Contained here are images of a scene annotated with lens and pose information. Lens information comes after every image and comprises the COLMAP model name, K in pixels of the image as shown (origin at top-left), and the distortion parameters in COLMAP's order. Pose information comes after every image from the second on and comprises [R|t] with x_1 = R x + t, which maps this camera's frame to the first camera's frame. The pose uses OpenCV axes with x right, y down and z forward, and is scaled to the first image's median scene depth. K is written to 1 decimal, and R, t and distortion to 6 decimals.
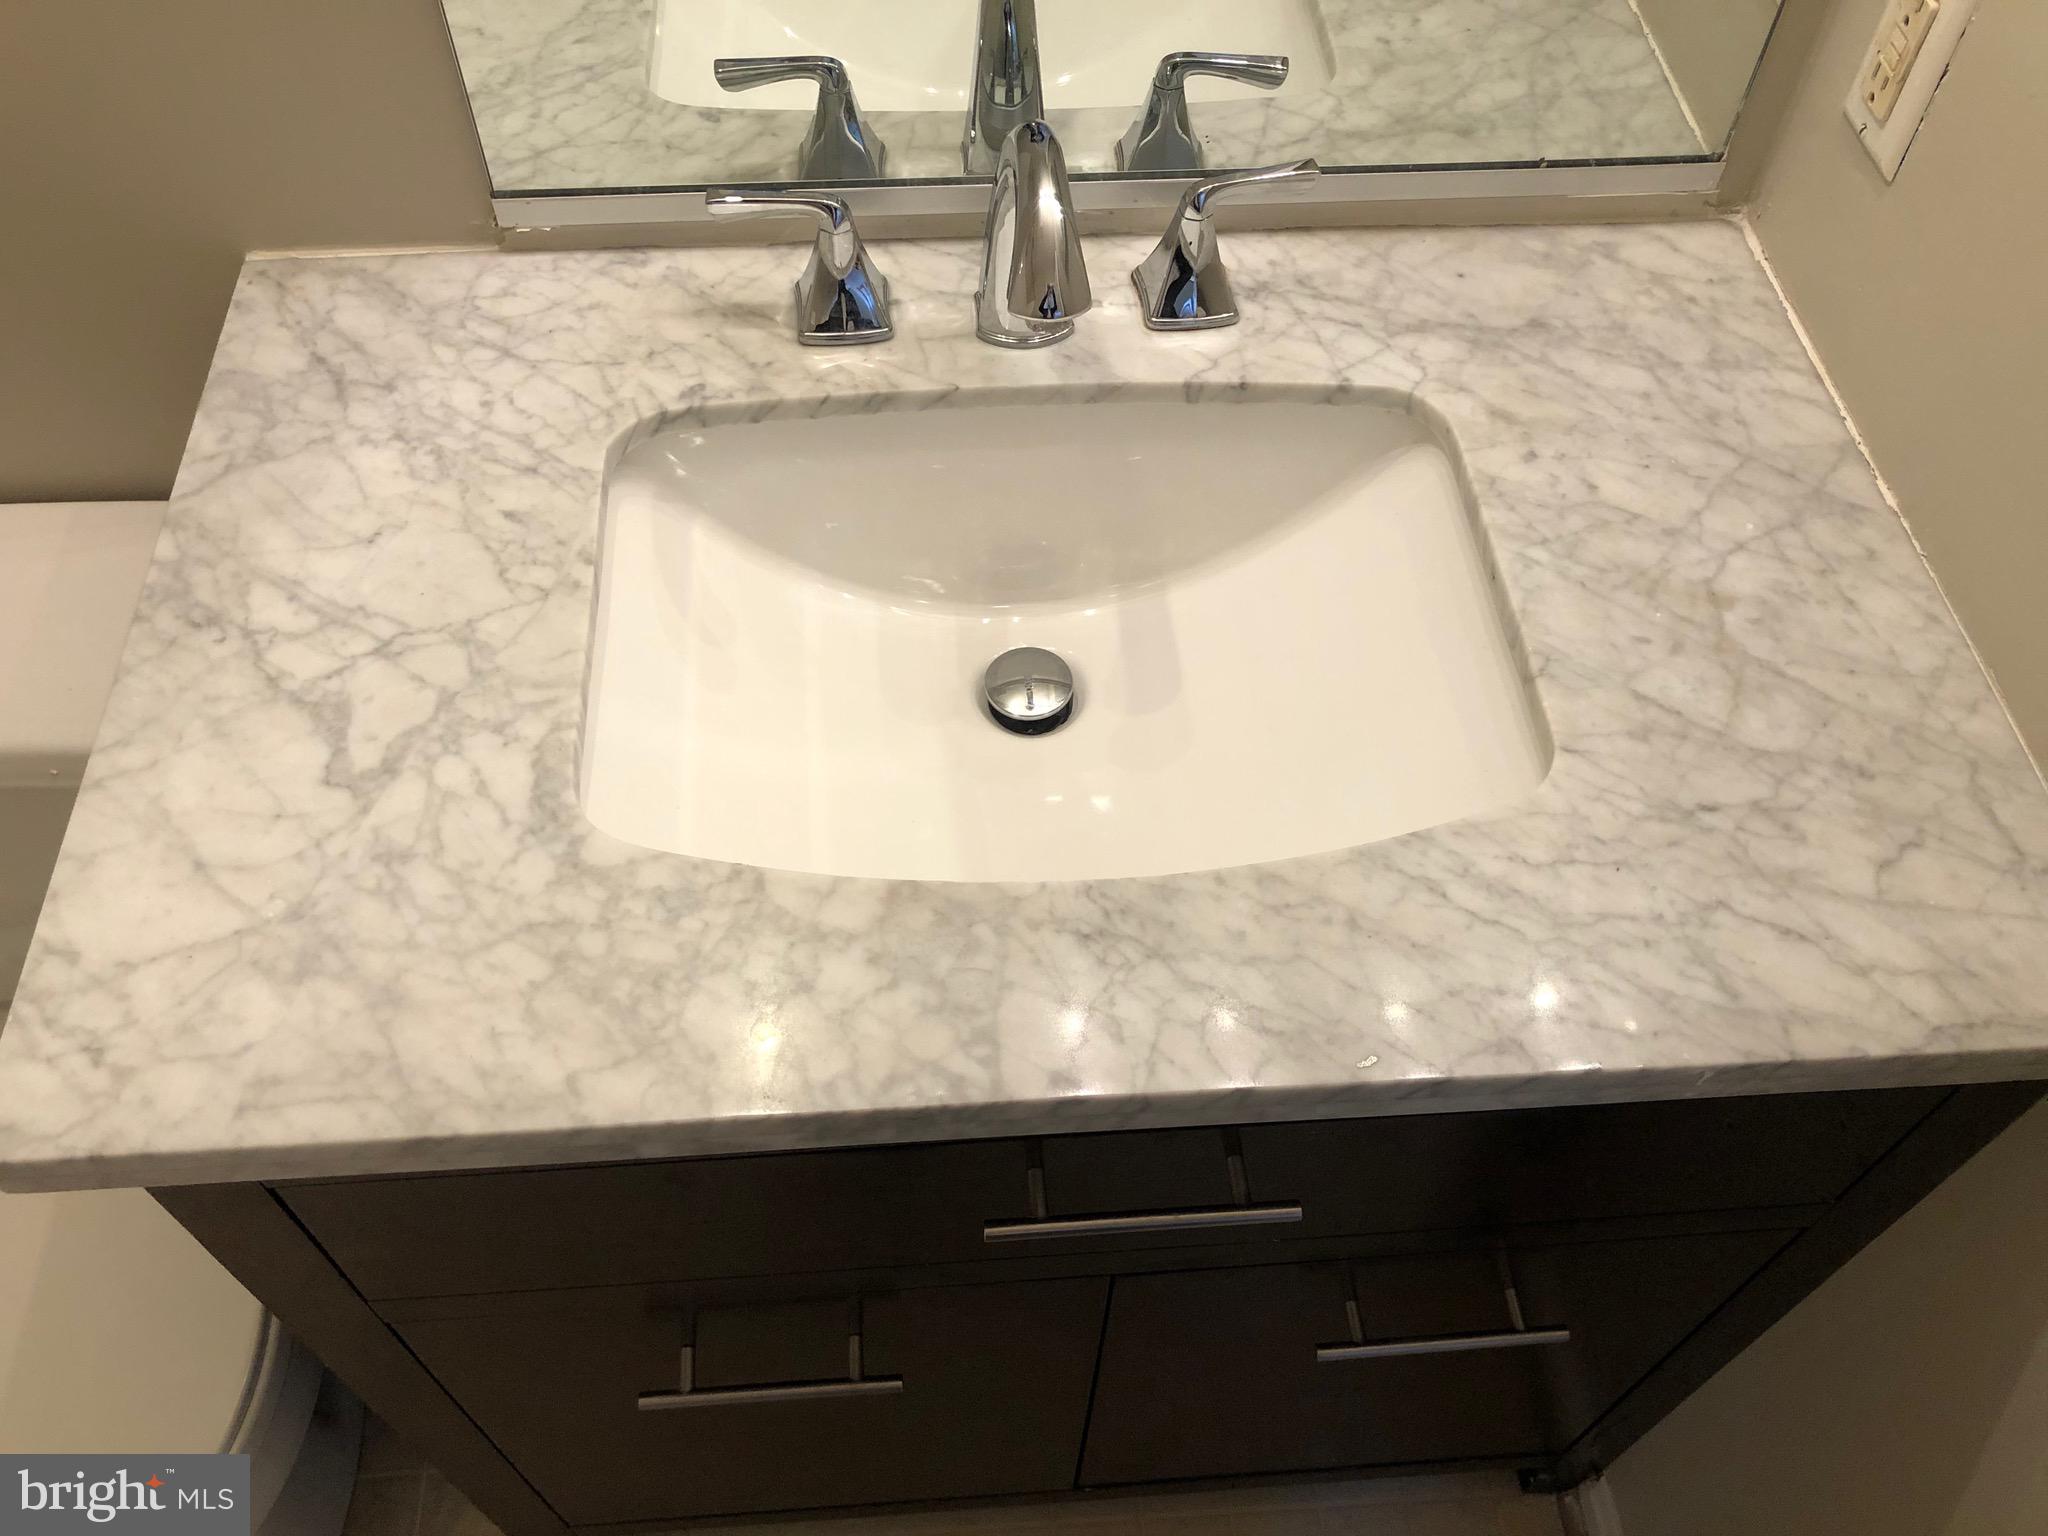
lens RADIAL K [[1693.5, 0, 1031.0], [0, 1693.5, 765.5], [0, 0, 1]] dist [0.048748, -0.062328]
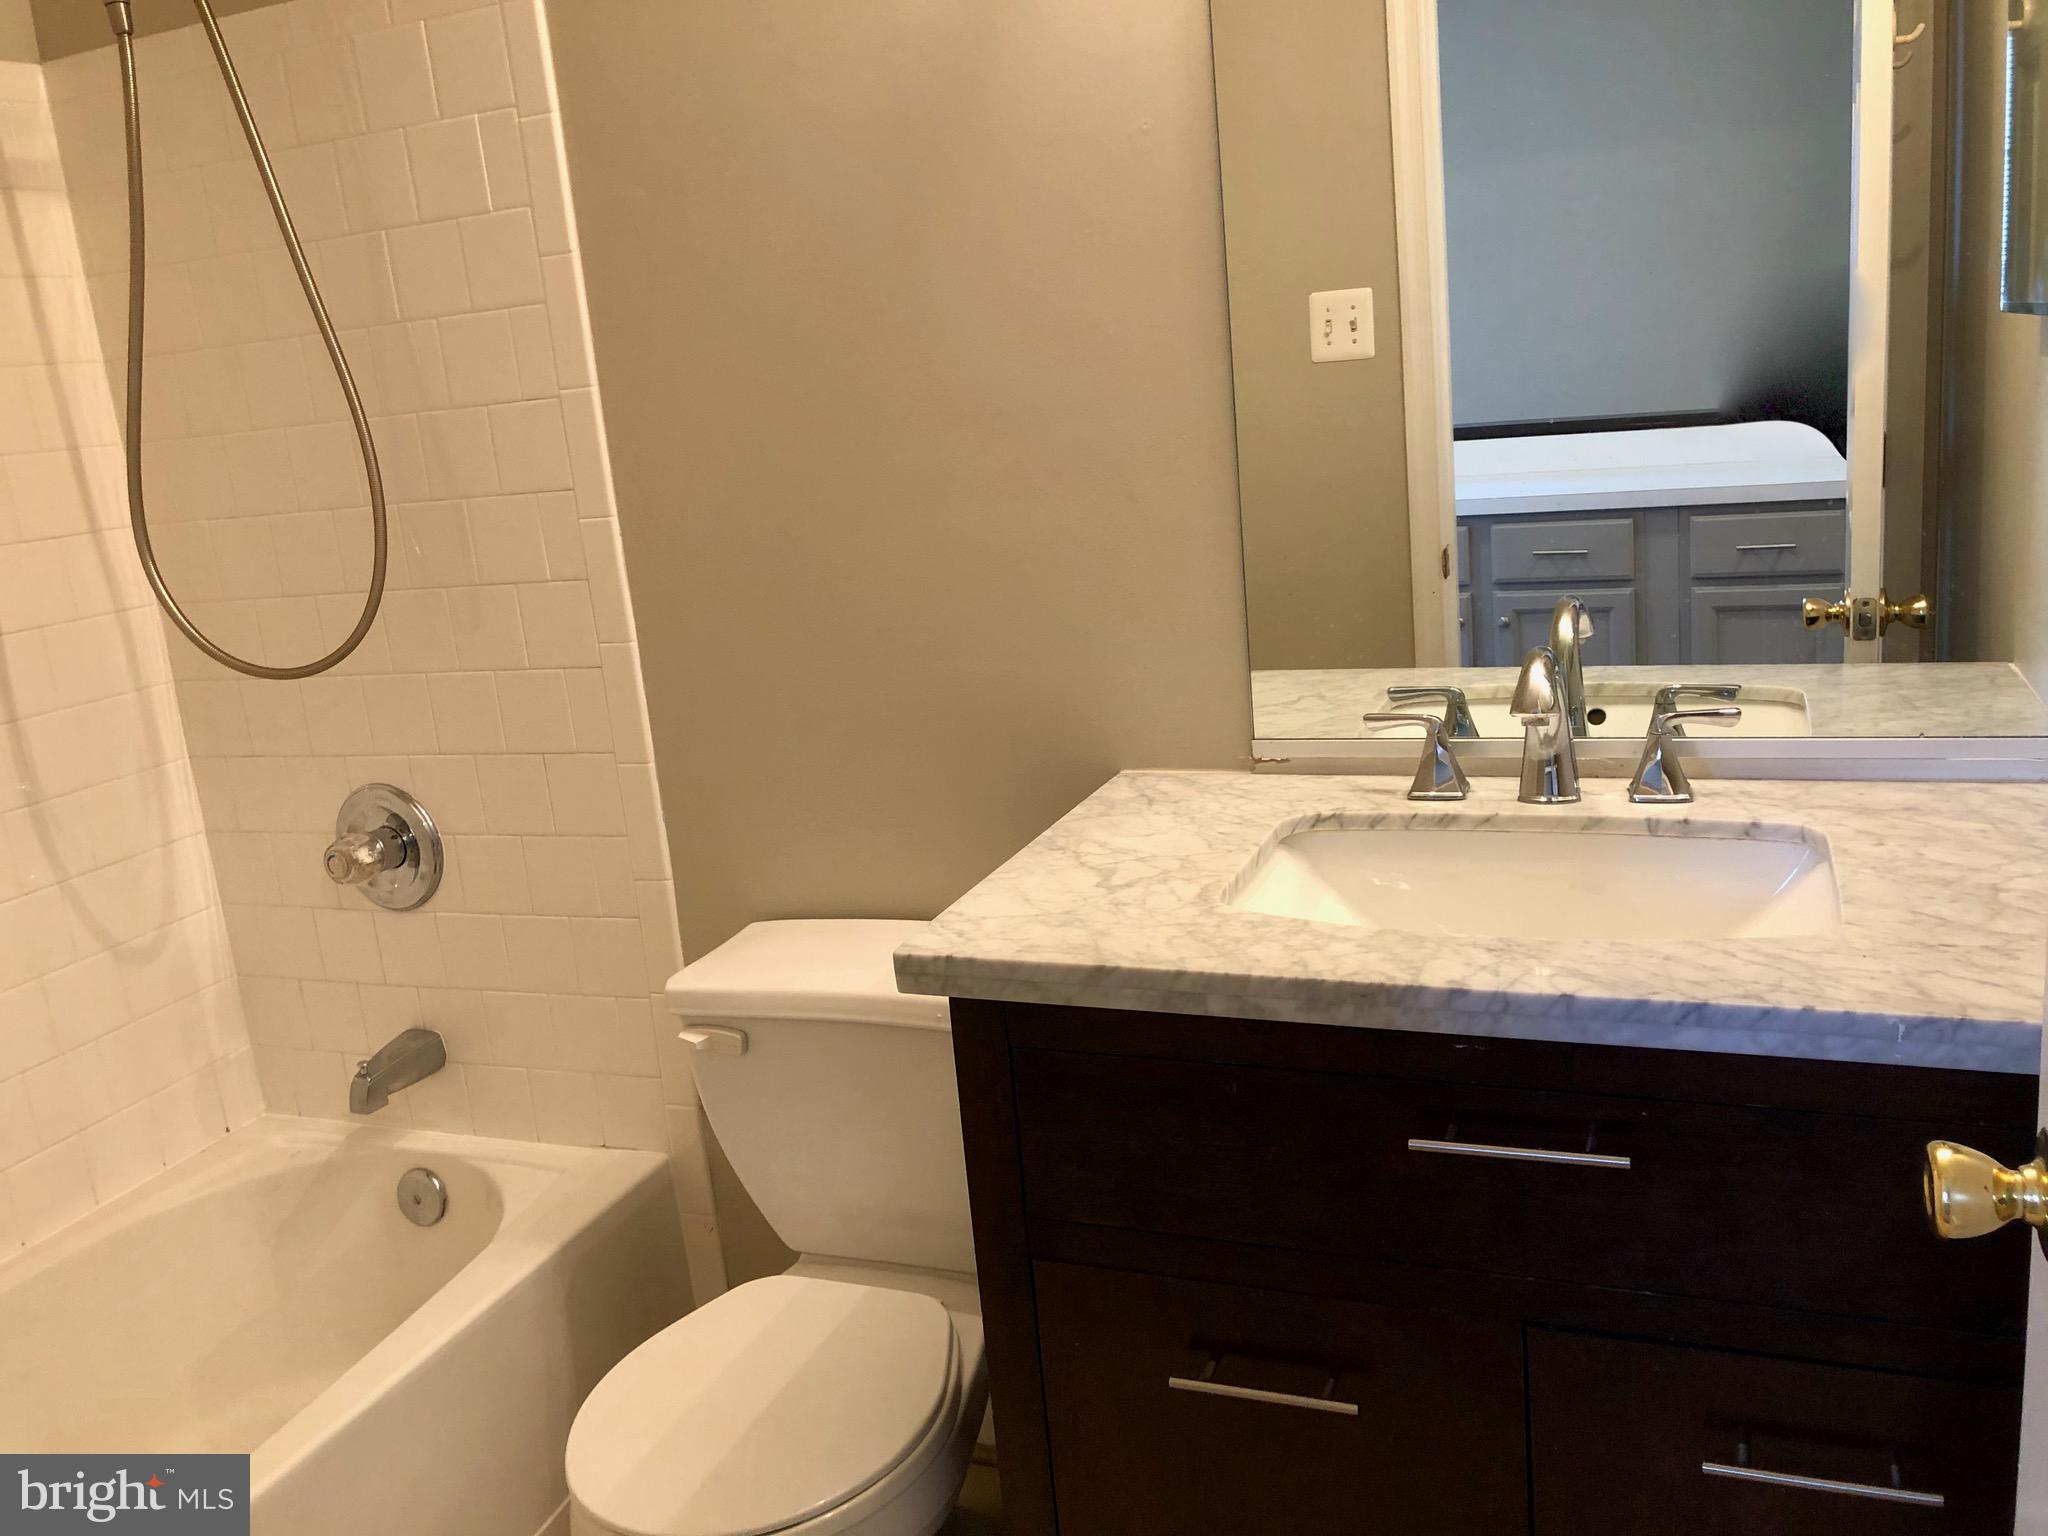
lens RADIAL K [[1693.5, 0, 1029.2], [0, 1693.5, 768.7], [0, 0, 1]] dist [0.048748, -0.062328]
pose [[0.893246, 0.003732, -0.449552, 0.327113], [-0.287417, 0.773658, -0.564664, 0.898601], [0.345692, 0.633593, 0.692139, -0.362903]]
